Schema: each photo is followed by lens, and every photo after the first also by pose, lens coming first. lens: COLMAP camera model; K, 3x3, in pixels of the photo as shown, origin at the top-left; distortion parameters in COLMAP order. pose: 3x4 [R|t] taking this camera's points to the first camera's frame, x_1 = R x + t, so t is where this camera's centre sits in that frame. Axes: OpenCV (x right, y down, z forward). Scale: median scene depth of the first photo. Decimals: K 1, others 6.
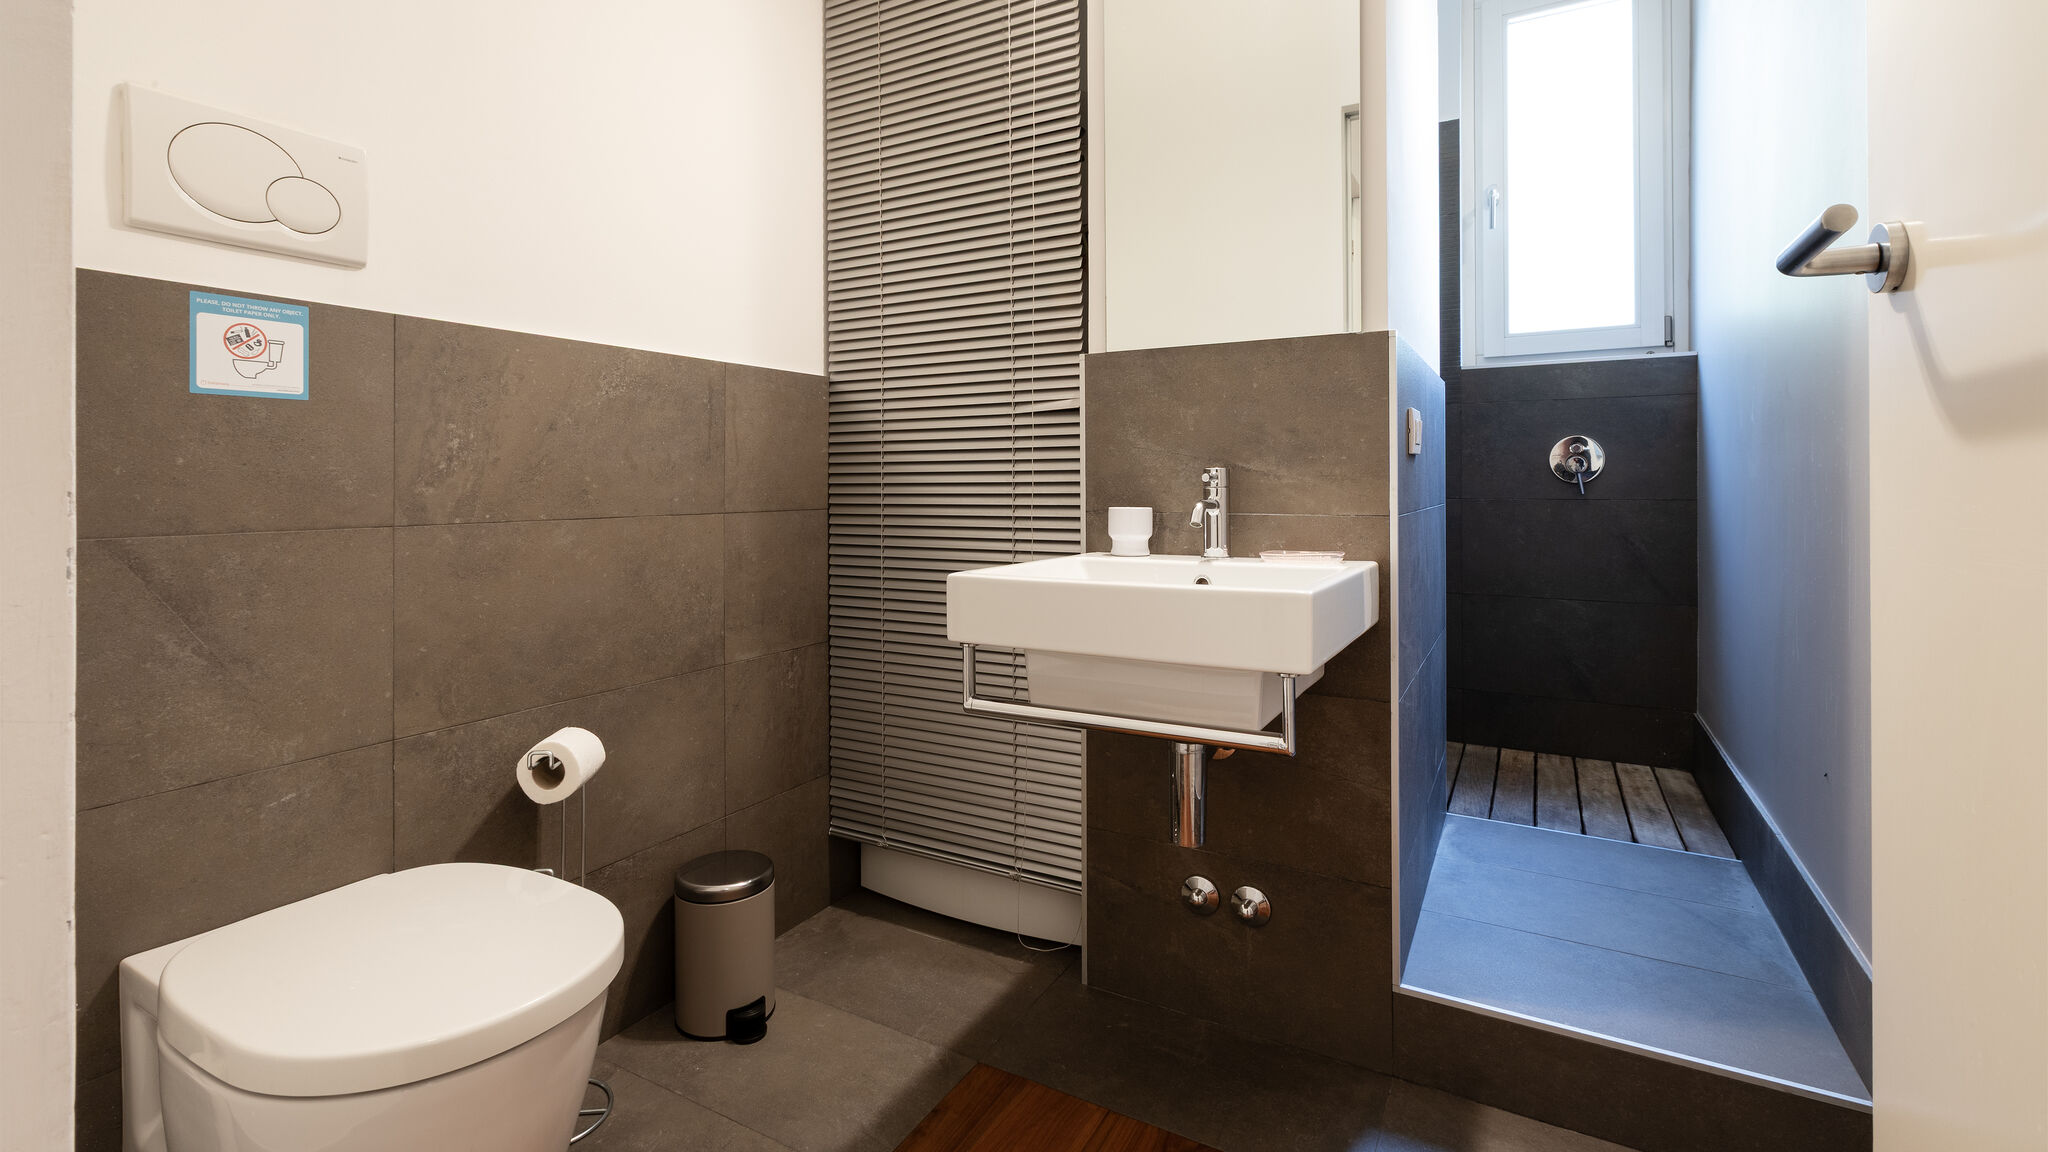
lens RADIAL K [[915.9, 0, 1009.3], [0, 915.9, 477.5], [0, 0, 1]] dist [0.001677, -0.000756]
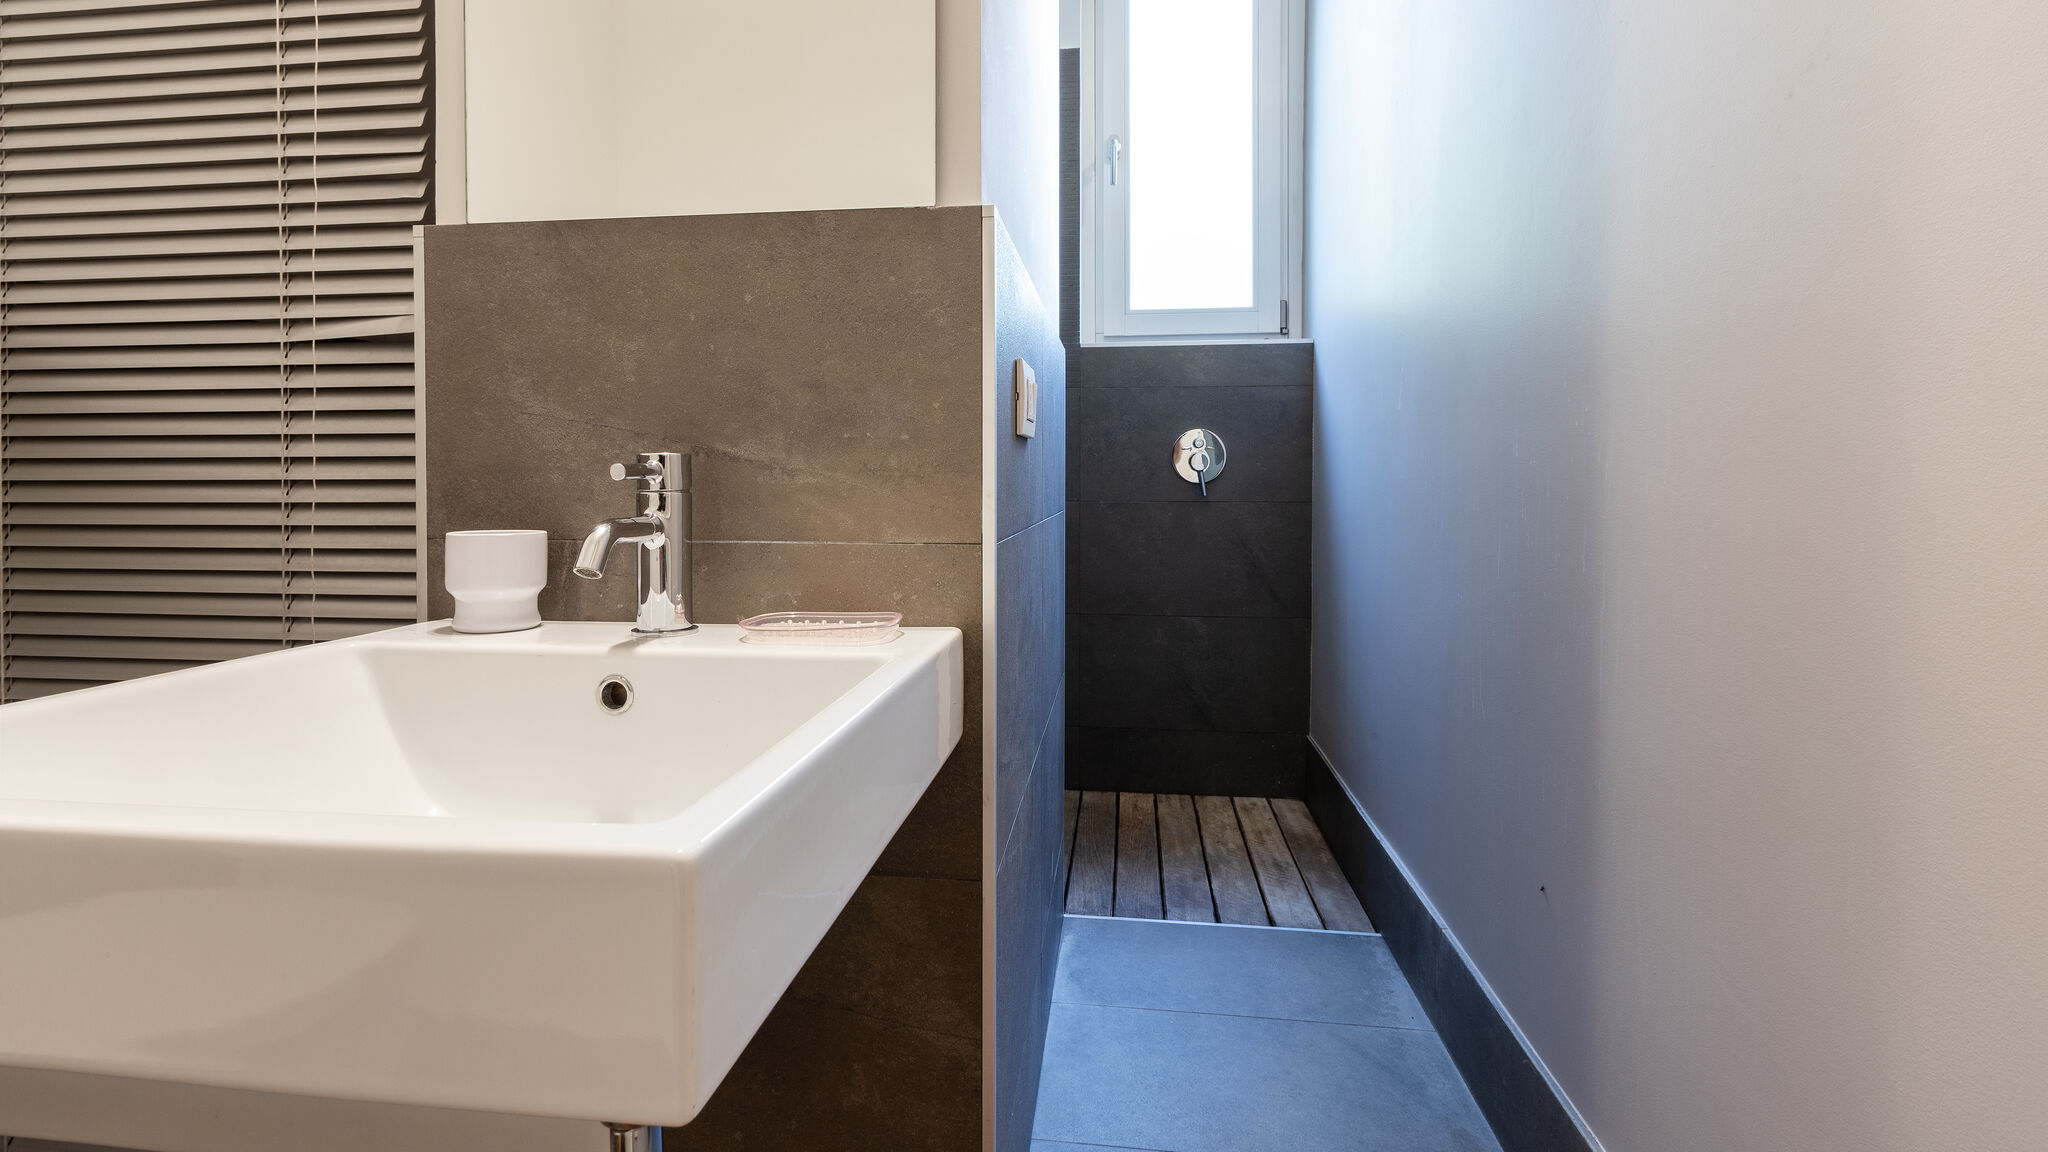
lens RADIAL K [[915.9, 0, 1025.1], [0, 915.9, 491.2], [0, 0, 1]] dist [0.001677, -0.000756]
pose [[0.917281, -0.001623, 0.398237, 0.181064], [-0.005223, 0.999857, 0.016105, 0.001045], [-0.398206, -0.016853, 0.917141, 0.399623]]
